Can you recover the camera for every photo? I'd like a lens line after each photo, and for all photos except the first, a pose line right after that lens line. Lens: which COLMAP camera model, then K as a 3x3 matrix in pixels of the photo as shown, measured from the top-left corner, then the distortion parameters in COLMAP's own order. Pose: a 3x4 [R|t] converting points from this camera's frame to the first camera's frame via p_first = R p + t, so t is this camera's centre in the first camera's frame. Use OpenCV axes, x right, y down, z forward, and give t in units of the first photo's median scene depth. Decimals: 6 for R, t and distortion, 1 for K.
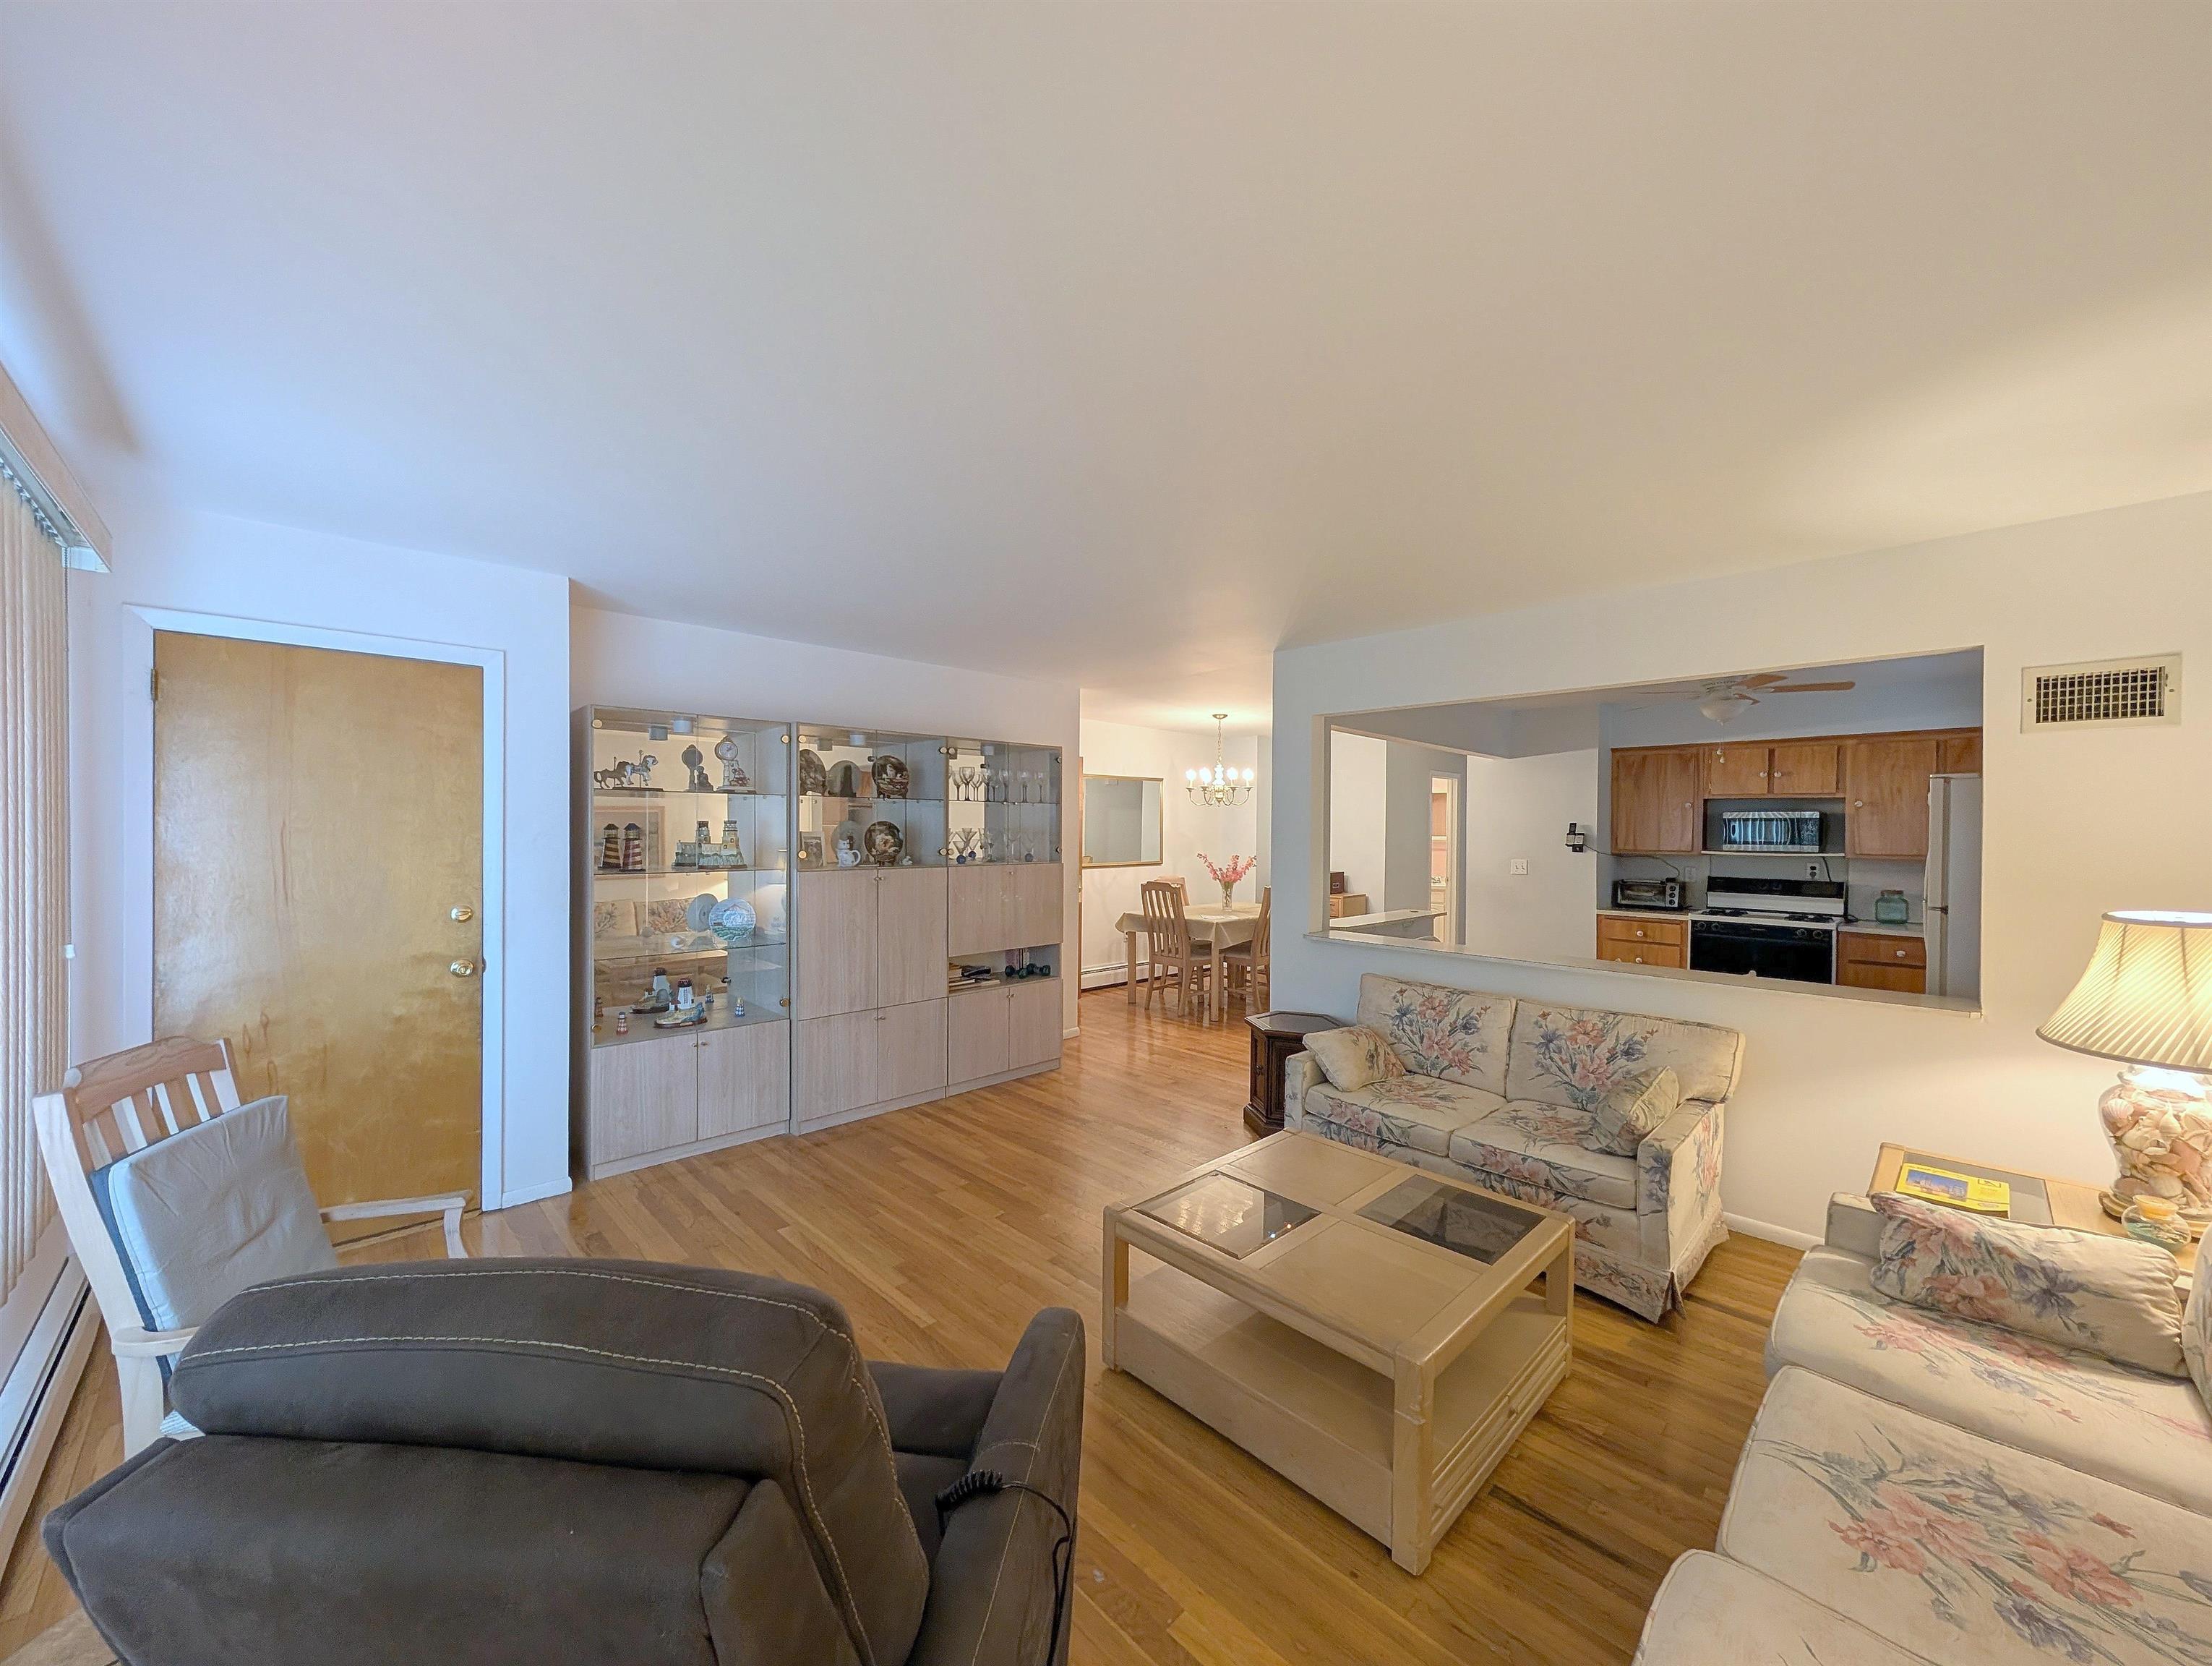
lens RADIAL K [[844.7, 0, 1106.0], [0, 844.7, 833.0], [0, 0, 1]] dist [0.000765, 0.000493]
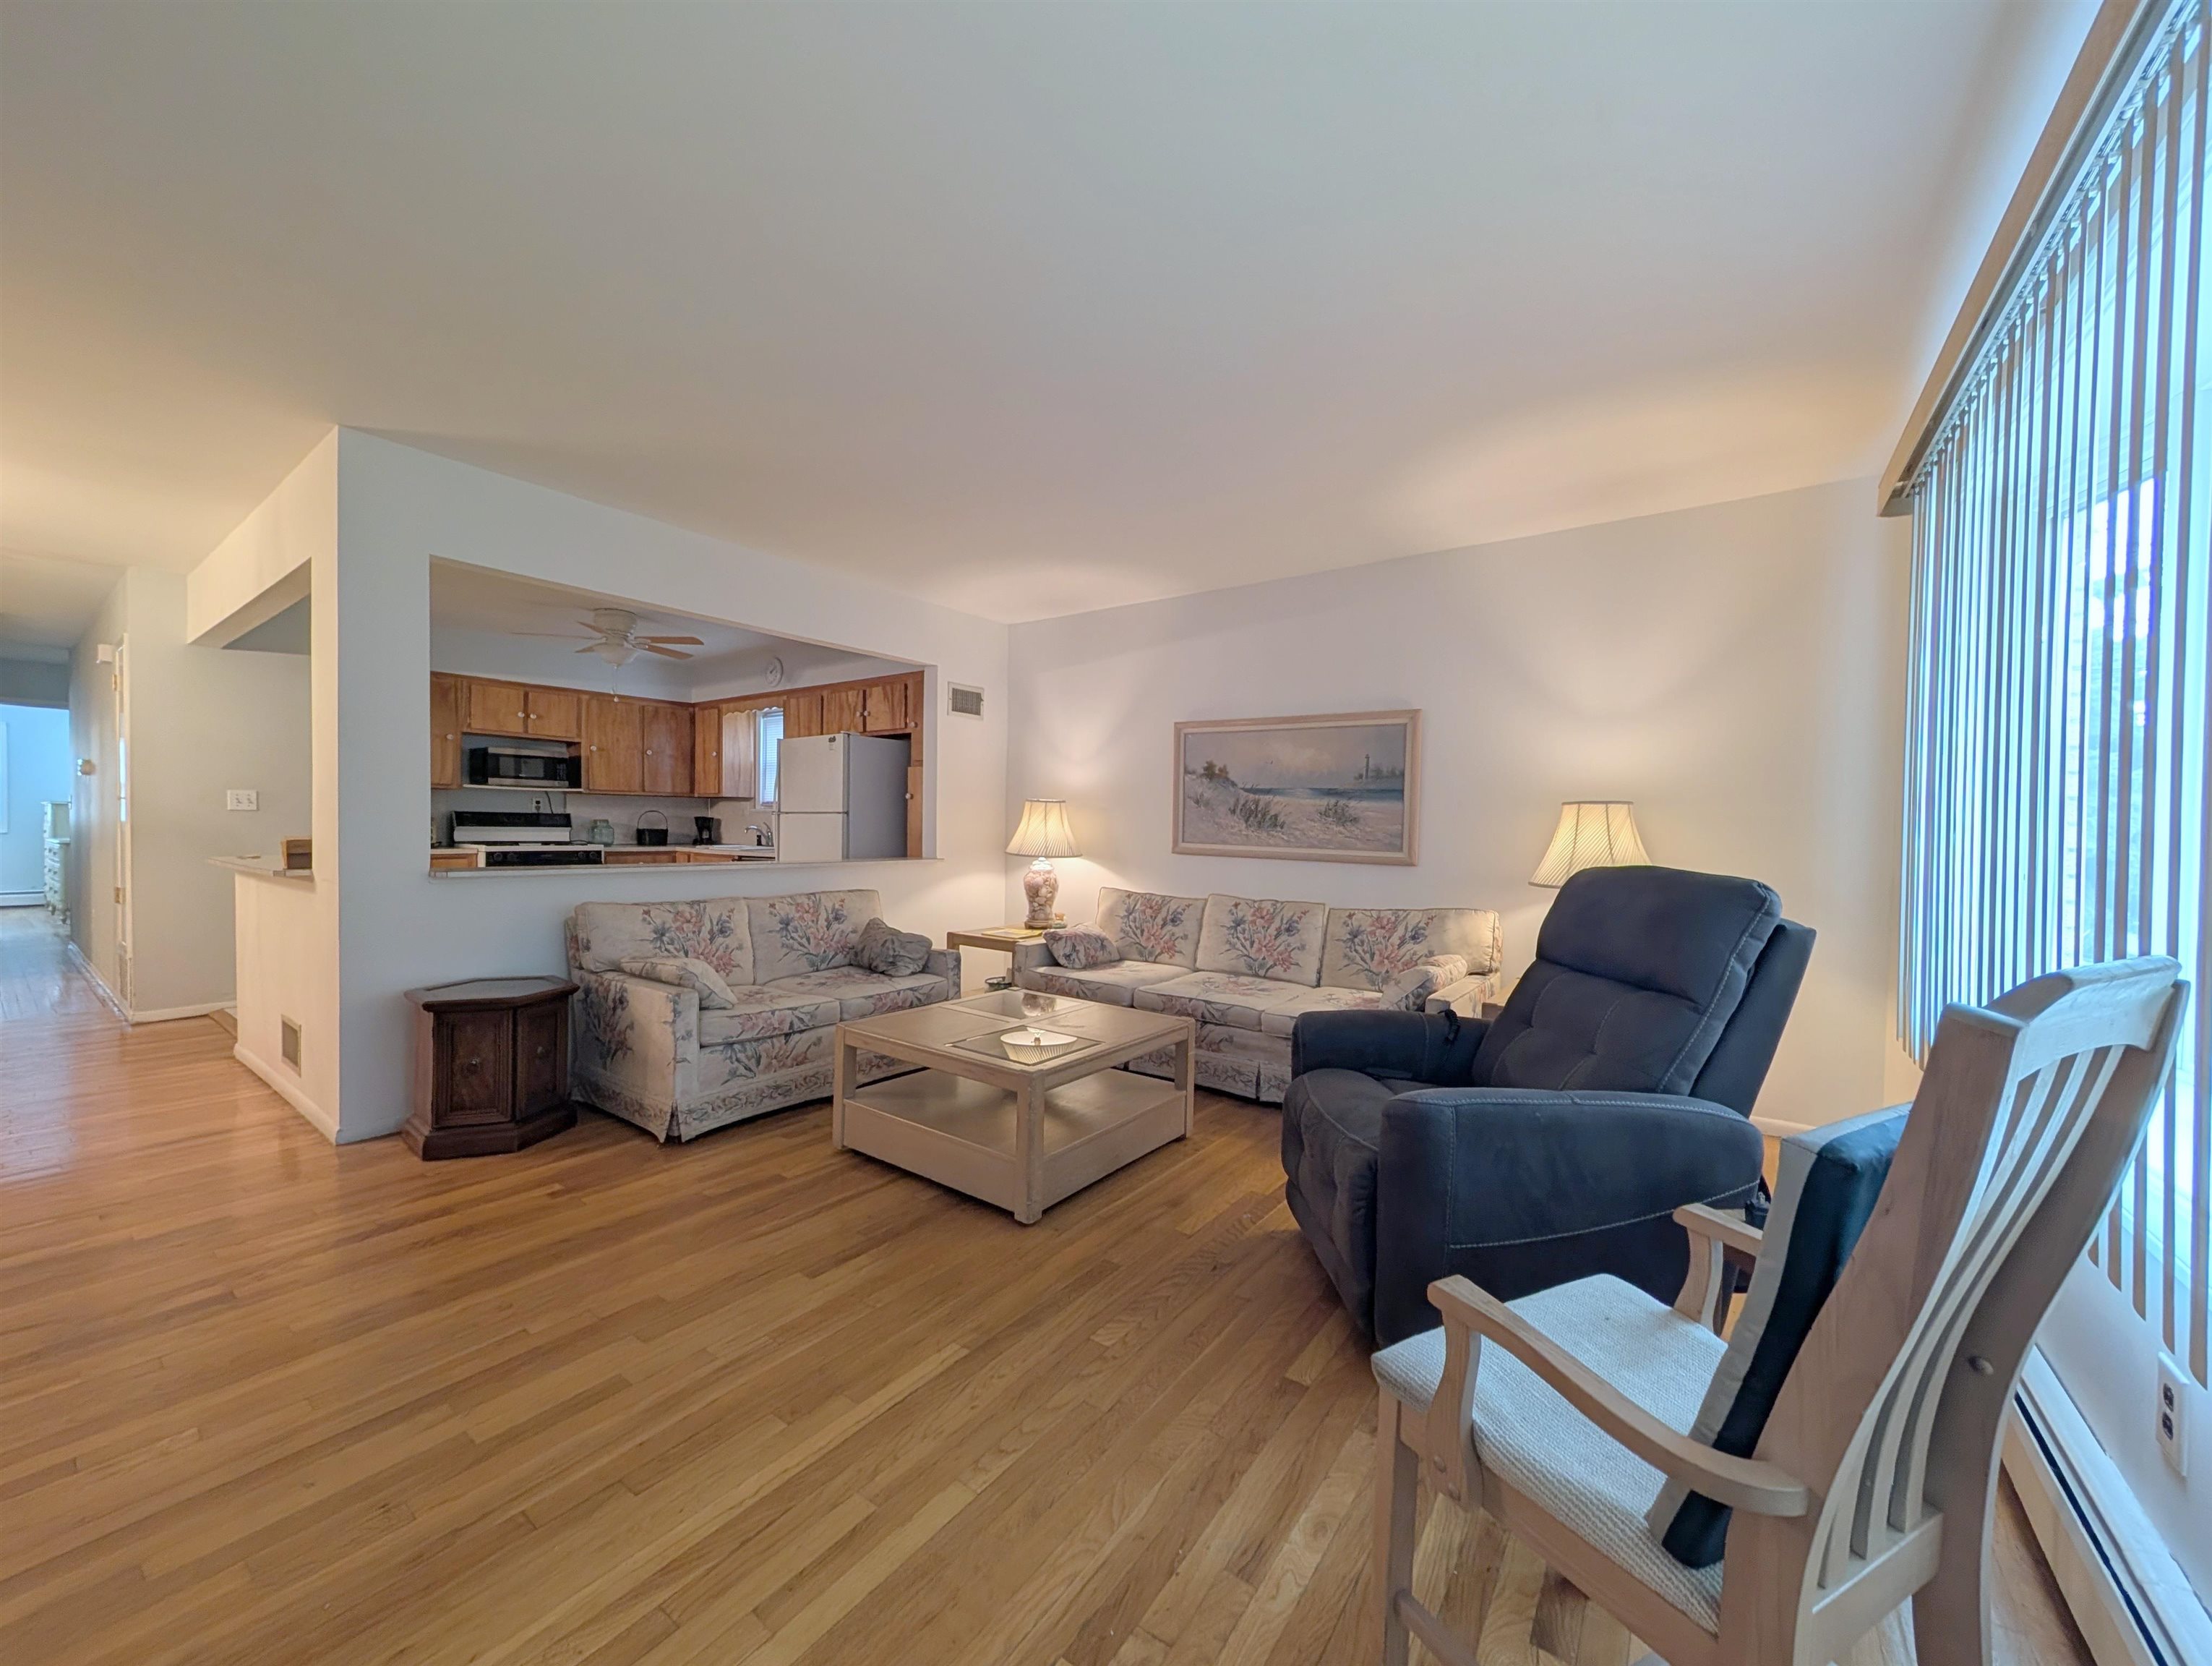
lens RADIAL K [[833.1, 0, 1119.6], [0, 833.1, 837.9], [0, 0, 1]] dist [0.000603, 0.000111]
pose [[-0.180467, -0.026270, 0.983230, -0.516351], [-0.013157, 0.999618, 0.024293, 0.066101], [-0.983493, -0.008552, -0.180744, 0.552527]]
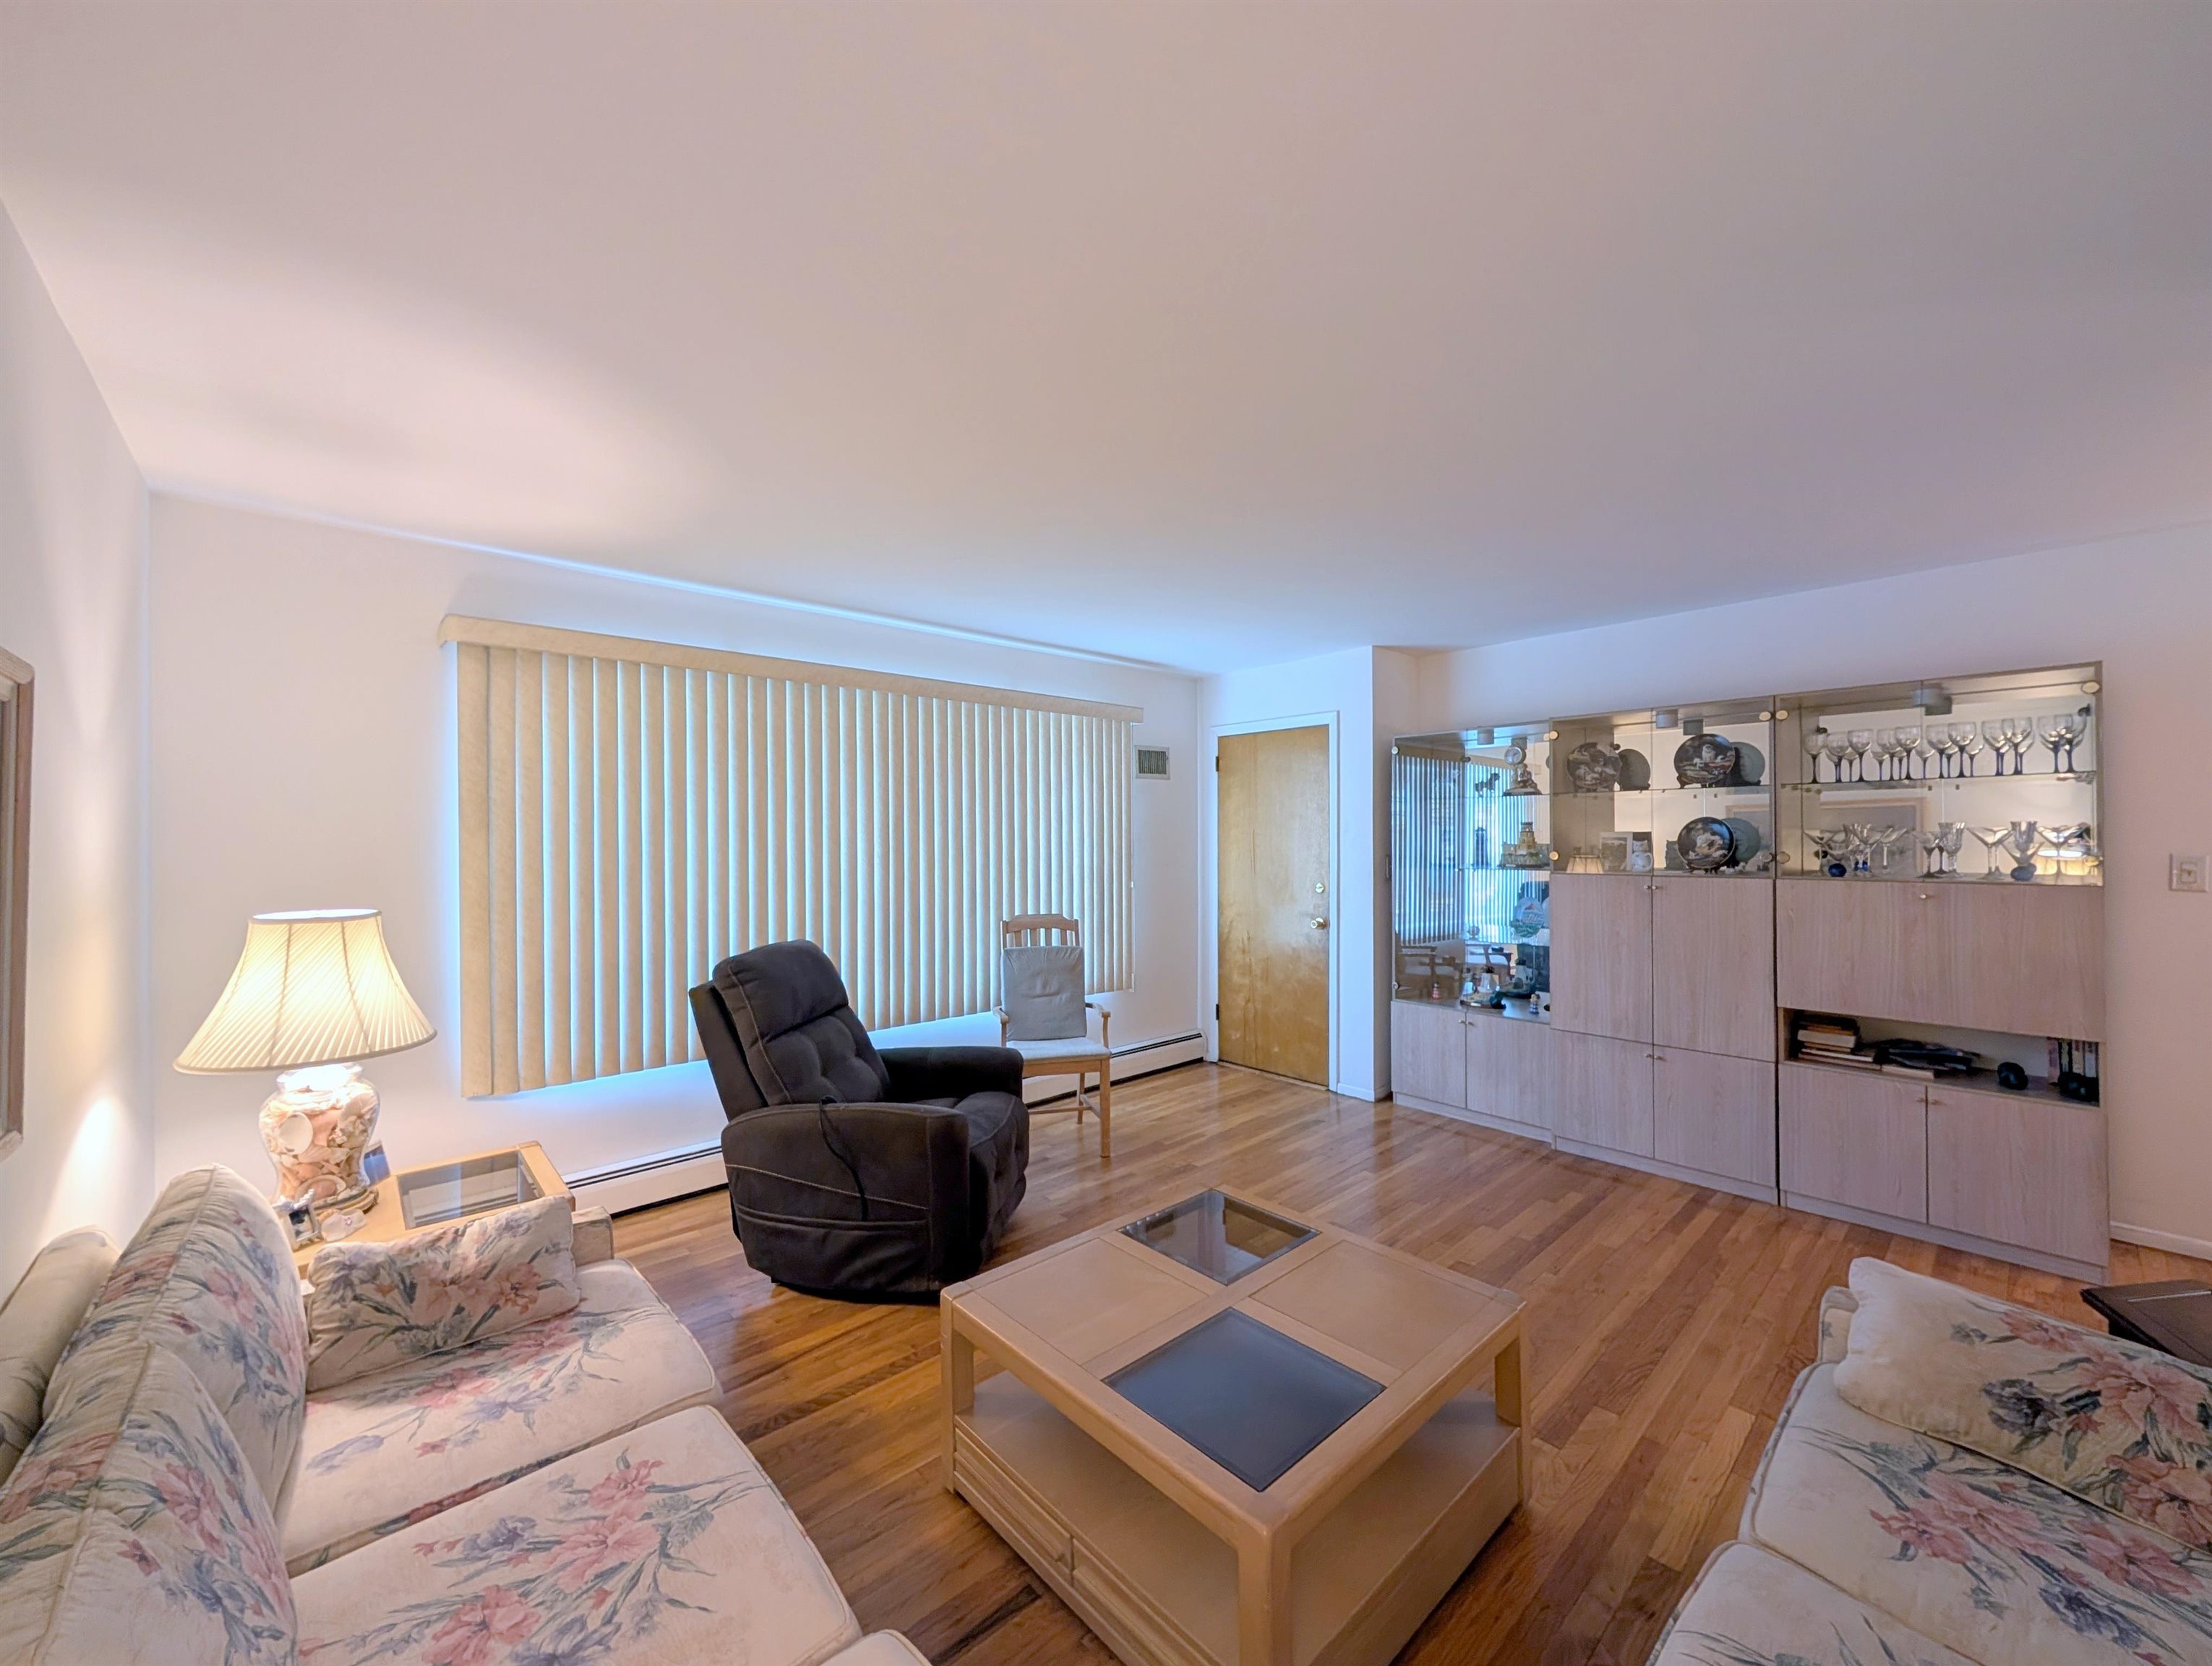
lens RADIAL K [[865.6, 0, 1106.0], [0, 865.6, 833.0], [0, 0, 1]] dist [0.014385, -0.000039]
pose [[-0.034387, -0.009935, -0.999359, 0.572911], [0.001082, 0.999950, -0.009978, 0.008176], [0.999408, -0.001424, -0.034374, 0.470141]]
